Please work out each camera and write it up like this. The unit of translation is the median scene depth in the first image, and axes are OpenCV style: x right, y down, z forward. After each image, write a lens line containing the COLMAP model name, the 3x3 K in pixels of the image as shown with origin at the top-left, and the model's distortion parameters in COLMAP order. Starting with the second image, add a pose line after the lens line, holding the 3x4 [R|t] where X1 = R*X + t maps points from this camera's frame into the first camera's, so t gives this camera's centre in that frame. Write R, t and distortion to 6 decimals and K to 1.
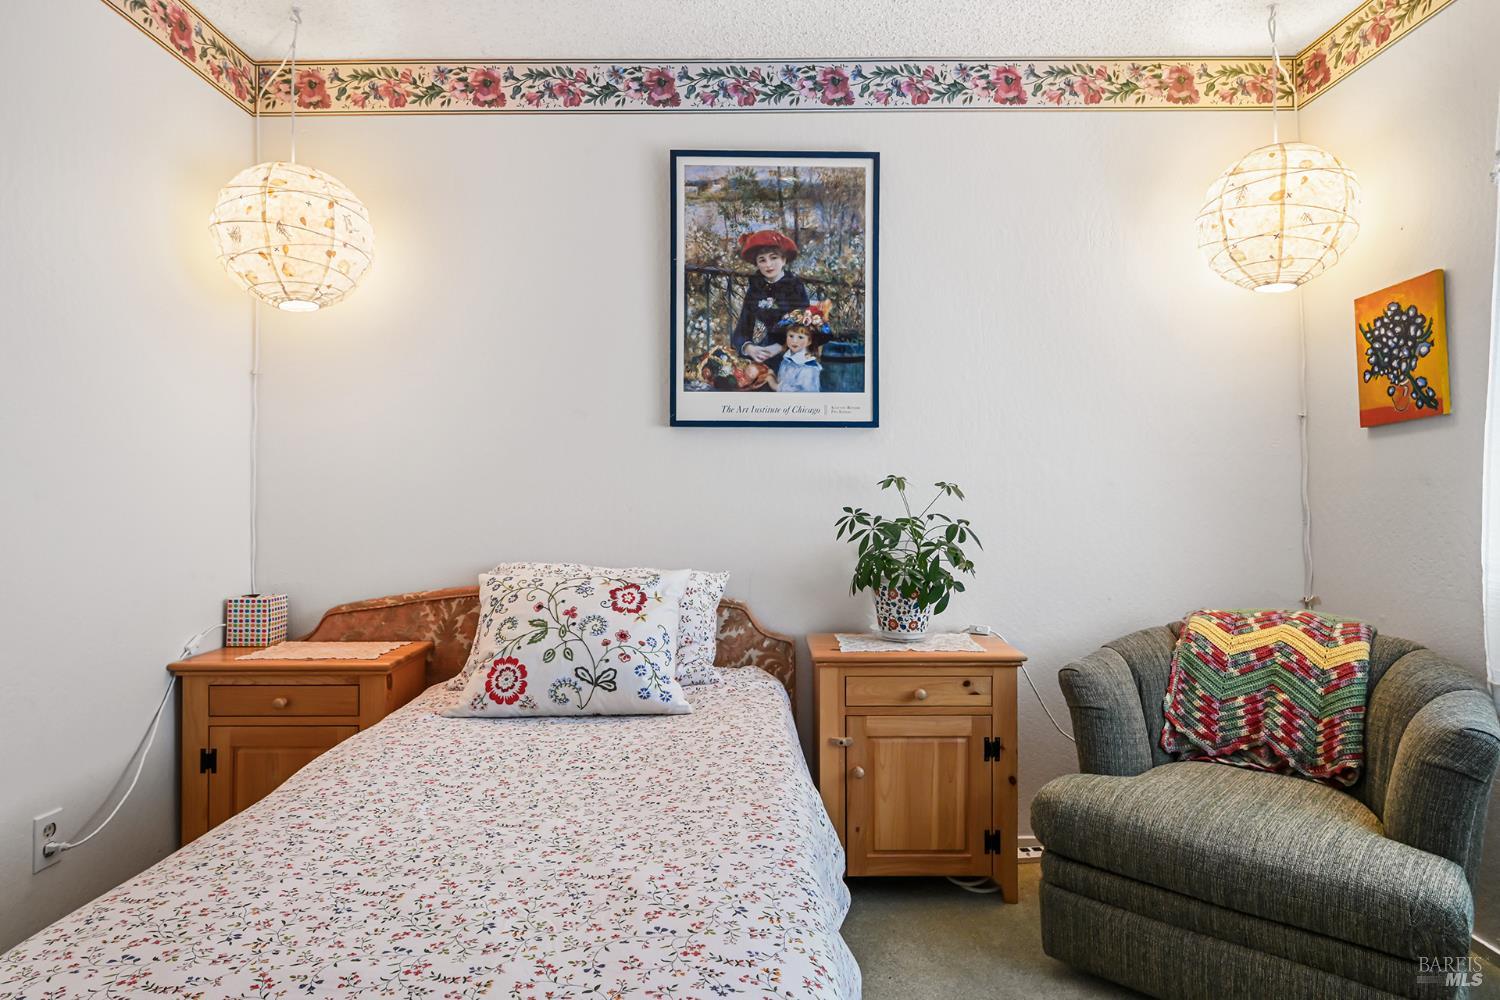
lens RADIAL K [[847.9, 0, 749.9], [0, 847.9, 493.8], [0, 0, 1]] dist [-0.002855, 0.000850]
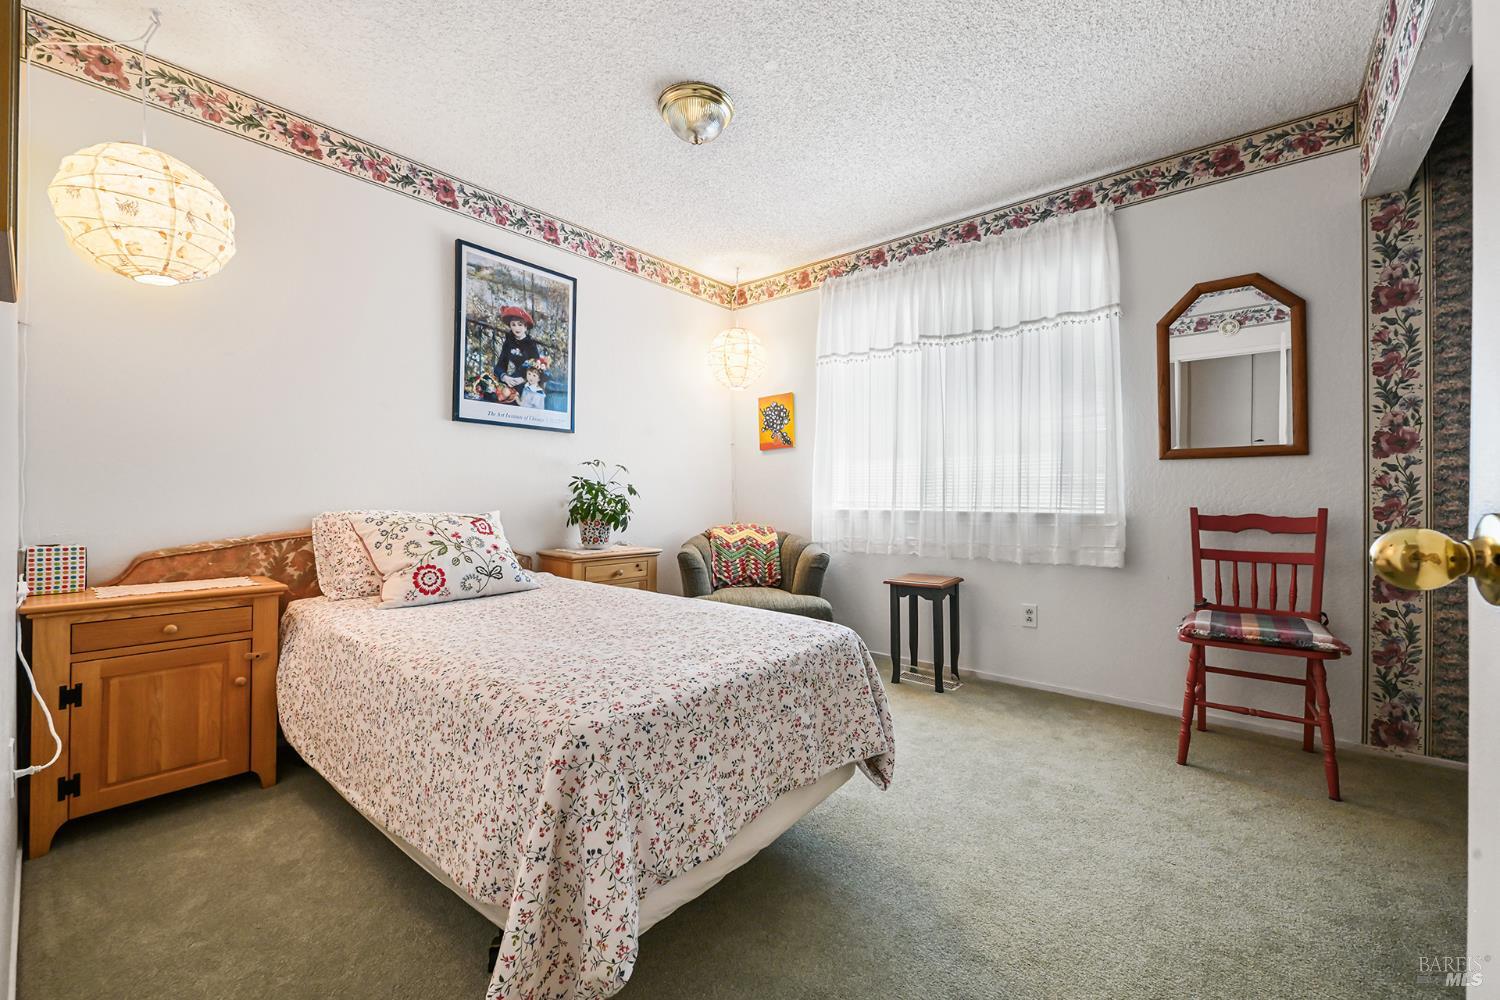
lens RADIAL K [[590.0, 0, 750.8], [0, 590.0, 503.1], [0, 0, 1]] dist [-0.001835, 0.000218]
pose [[0.653251, -0.002692, 0.757137, -0.549482], [-0.011137, 0.999851, 0.013164, 0.048635], [-0.757059, -0.017032, 0.653124, -0.096048]]
